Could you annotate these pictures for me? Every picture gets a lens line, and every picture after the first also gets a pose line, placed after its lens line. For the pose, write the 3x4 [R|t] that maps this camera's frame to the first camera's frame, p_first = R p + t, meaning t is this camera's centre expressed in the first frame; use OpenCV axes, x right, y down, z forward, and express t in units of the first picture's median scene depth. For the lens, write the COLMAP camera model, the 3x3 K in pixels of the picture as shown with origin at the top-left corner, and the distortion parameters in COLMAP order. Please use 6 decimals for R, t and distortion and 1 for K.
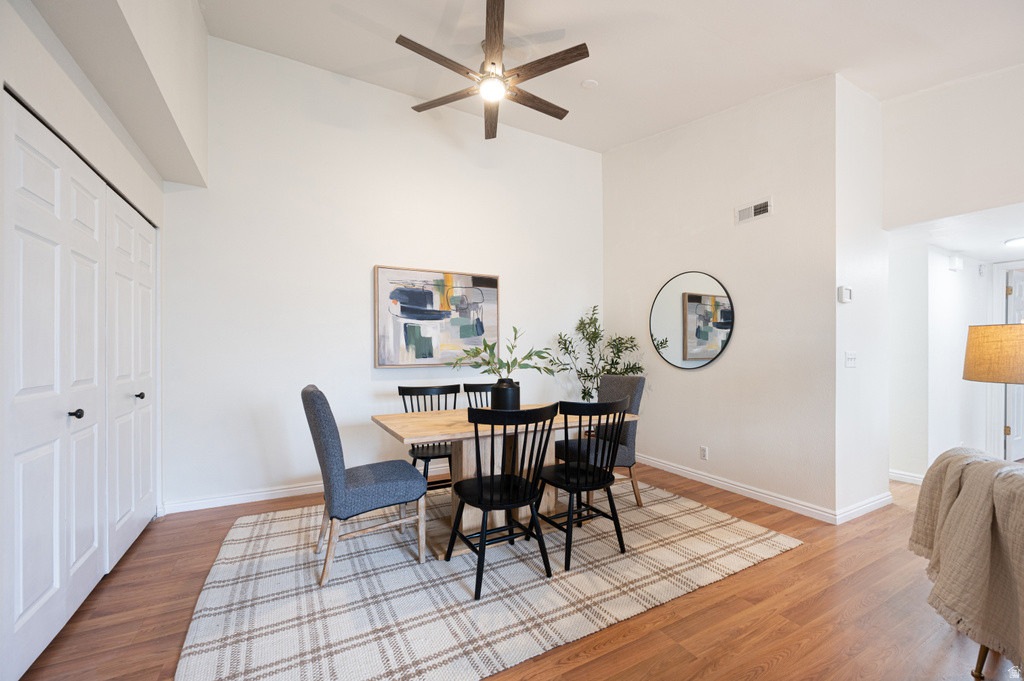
lens RADIAL K [[406.0, 0, 514.9], [0, 406.0, 349.0], [0, 0, 1]] dist [0.003141, 0.000012]
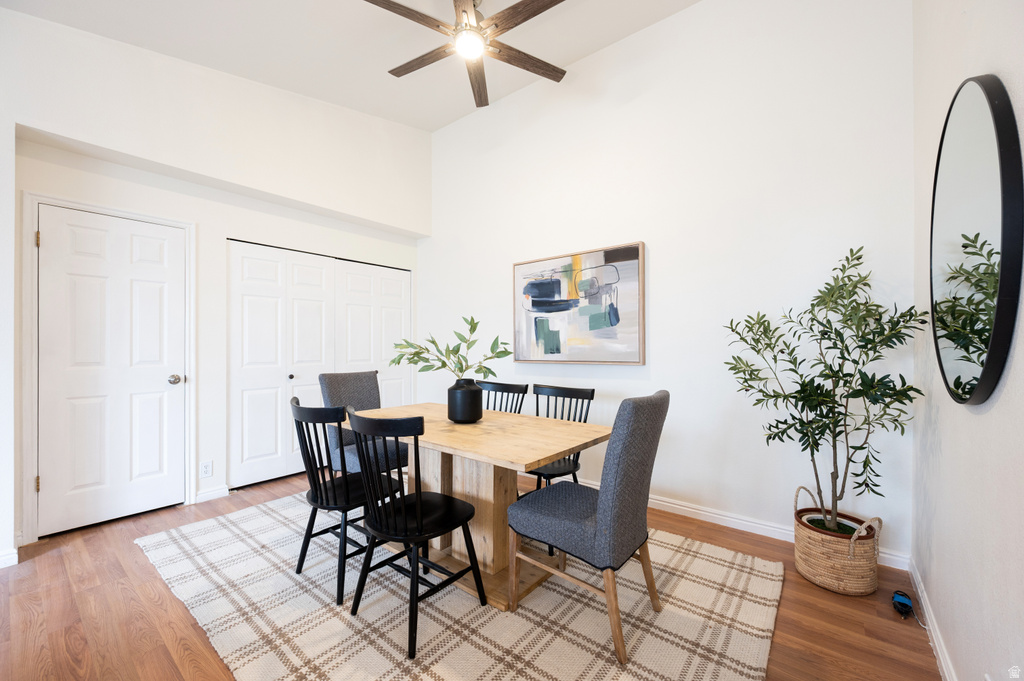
lens RADIAL K [[406.0, 0, 514.7], [0, 406.0, 342.8], [0, 0, 1]] dist [0.003141, 0.000012]
pose [[0.387325, -0.006132, -0.921923, 0.581378], [0.007339, 0.999967, -0.003568, 0.000283], [0.921914, -0.005384, 0.387357, 0.562410]]
